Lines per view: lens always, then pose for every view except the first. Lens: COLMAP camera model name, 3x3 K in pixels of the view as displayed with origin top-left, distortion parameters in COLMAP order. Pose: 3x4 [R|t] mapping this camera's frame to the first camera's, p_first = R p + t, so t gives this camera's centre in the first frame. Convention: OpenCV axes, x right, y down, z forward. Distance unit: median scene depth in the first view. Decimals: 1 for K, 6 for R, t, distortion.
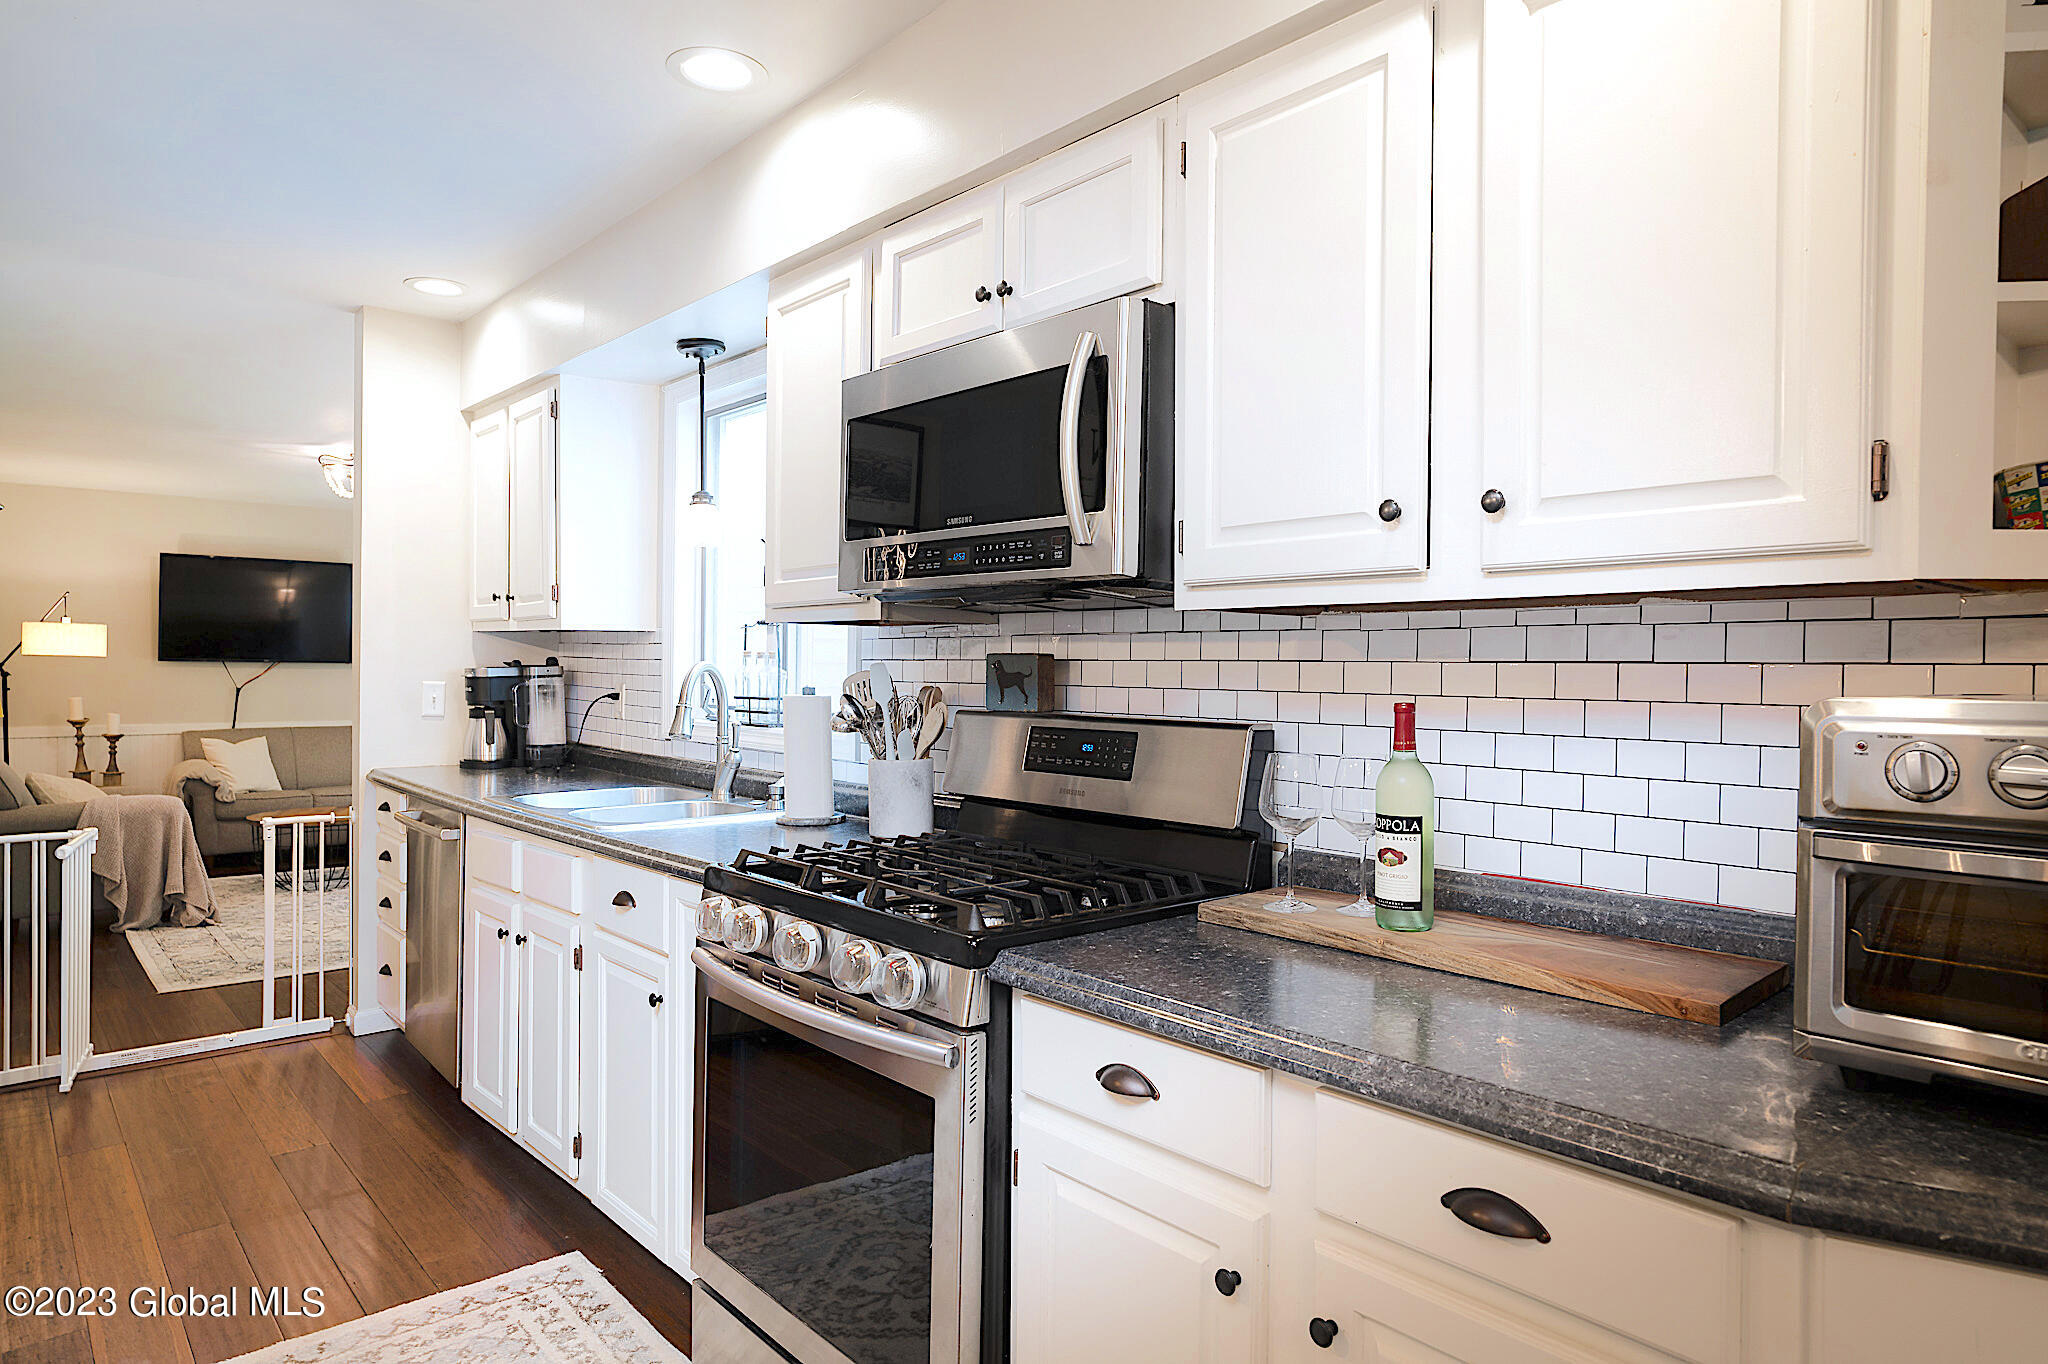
lens RADIAL K [[1248.5, 0, 1024.0], [0, 1248.5, 682.0], [0, 0, 1]] dist [0.001359, 0.001353]
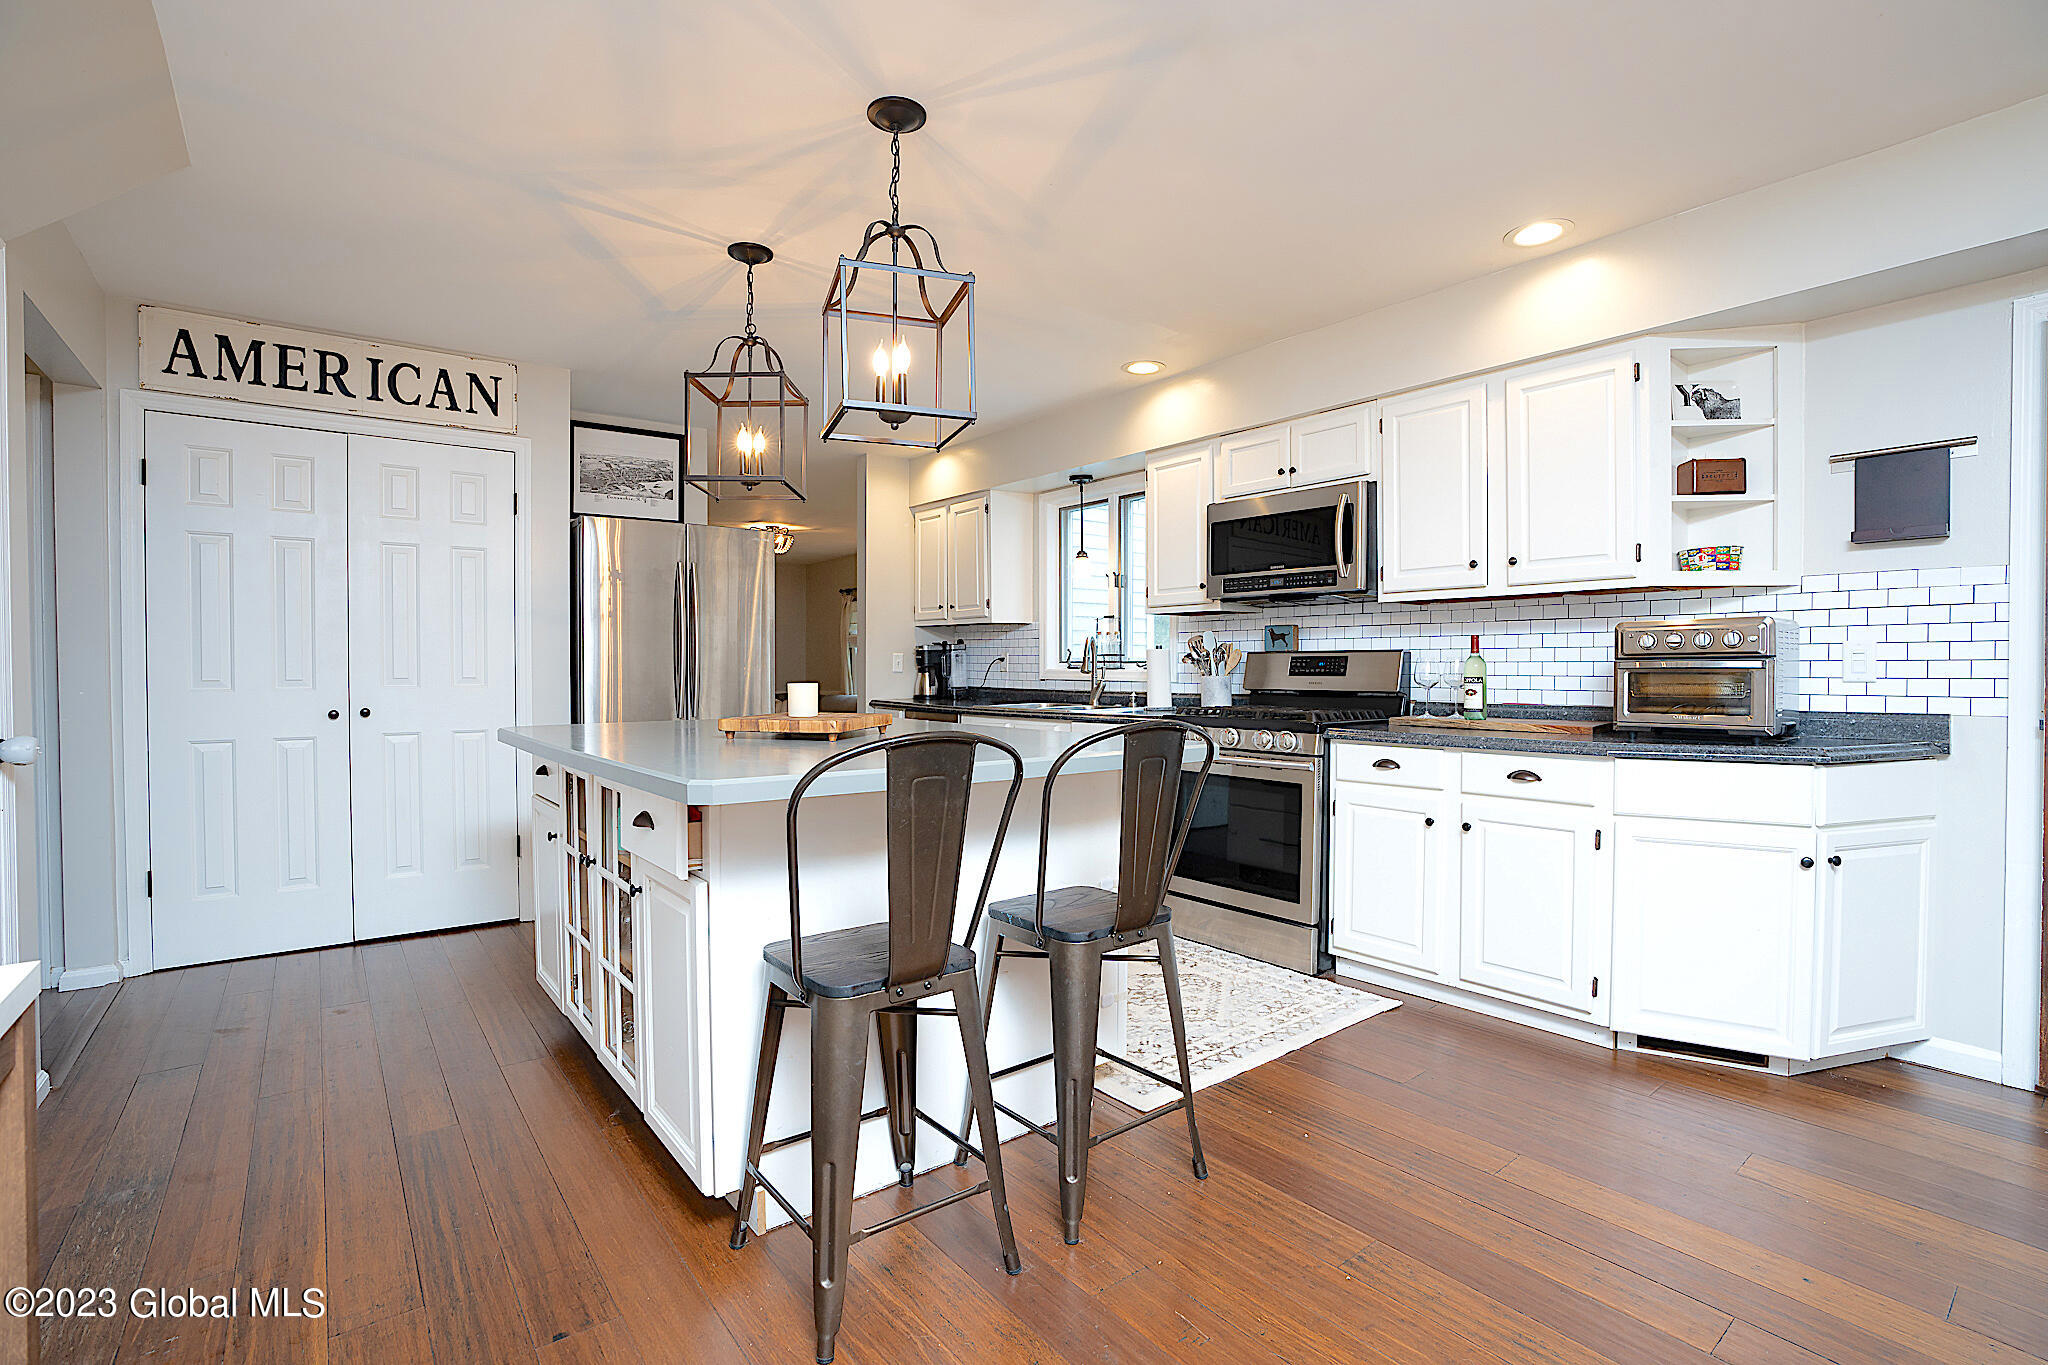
lens RADIAL K [[950.1, 0, 1047.2], [0, 950.1, 680.6], [0, 0, 1]] dist [-0.024933, 0.000948]
pose [[0.999359, -0.012010, -0.033715, -0.416374], [0.012221, 0.999907, 0.006059, 0.069765], [0.033640, -0.006467, 0.999413, -0.807214]]
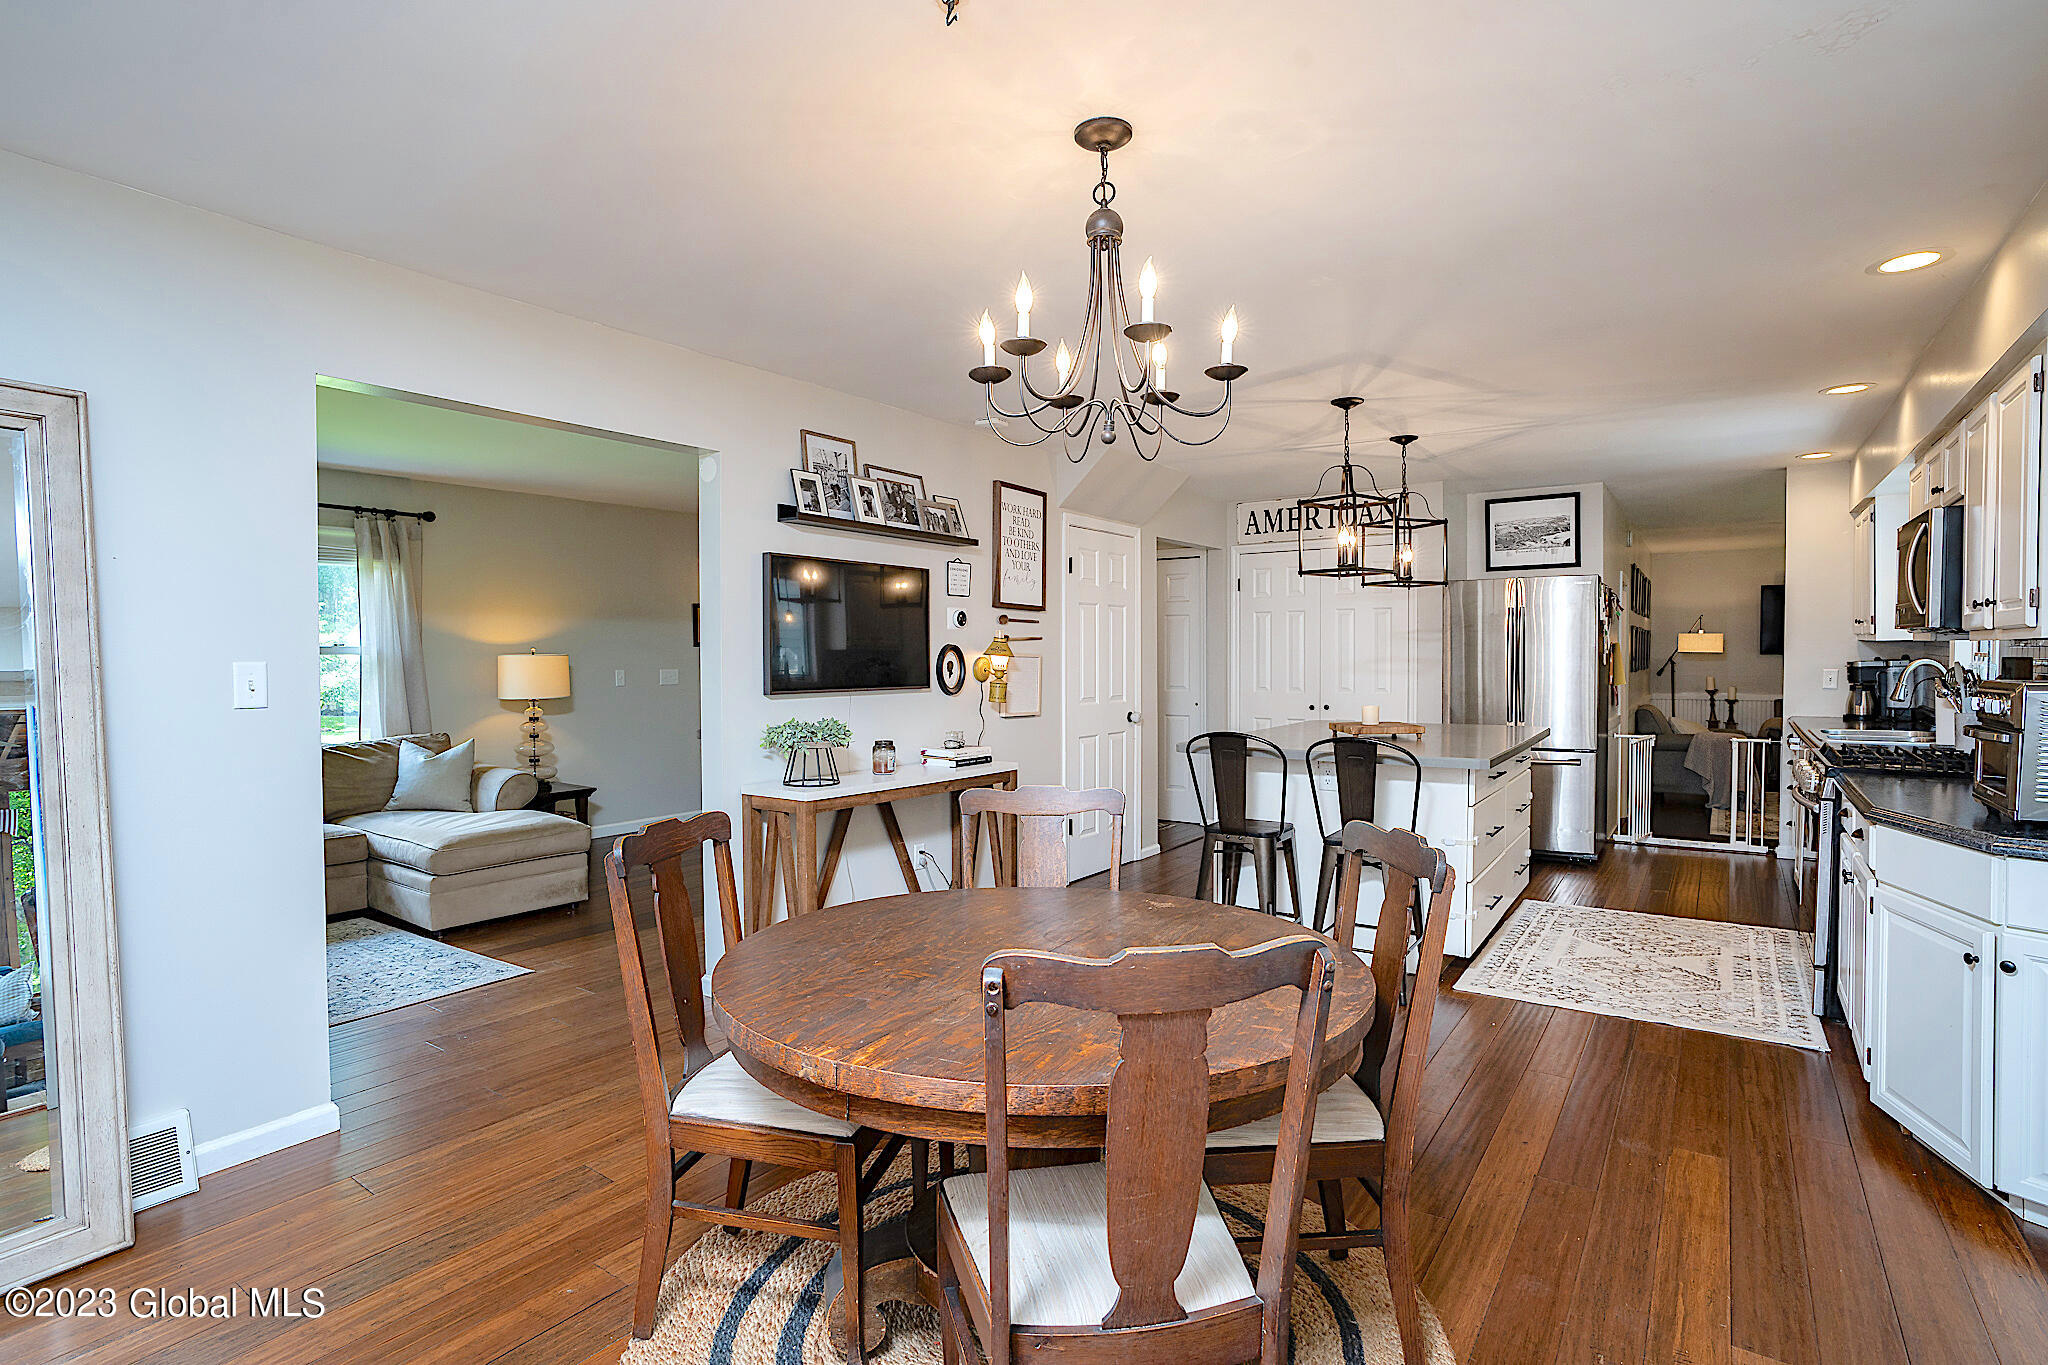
lens RADIAL K [[1042.9, 0, 1024.0], [0, 1042.9, 682.5], [0, 0, 1]] dist [-0.041867, -0.000132]
pose [[0.261734, 0.016735, -0.964995, 1.232331], [-0.000338, 0.999851, 0.017248, -0.012110], [0.965140, -0.004188, 0.261701, -0.945930]]
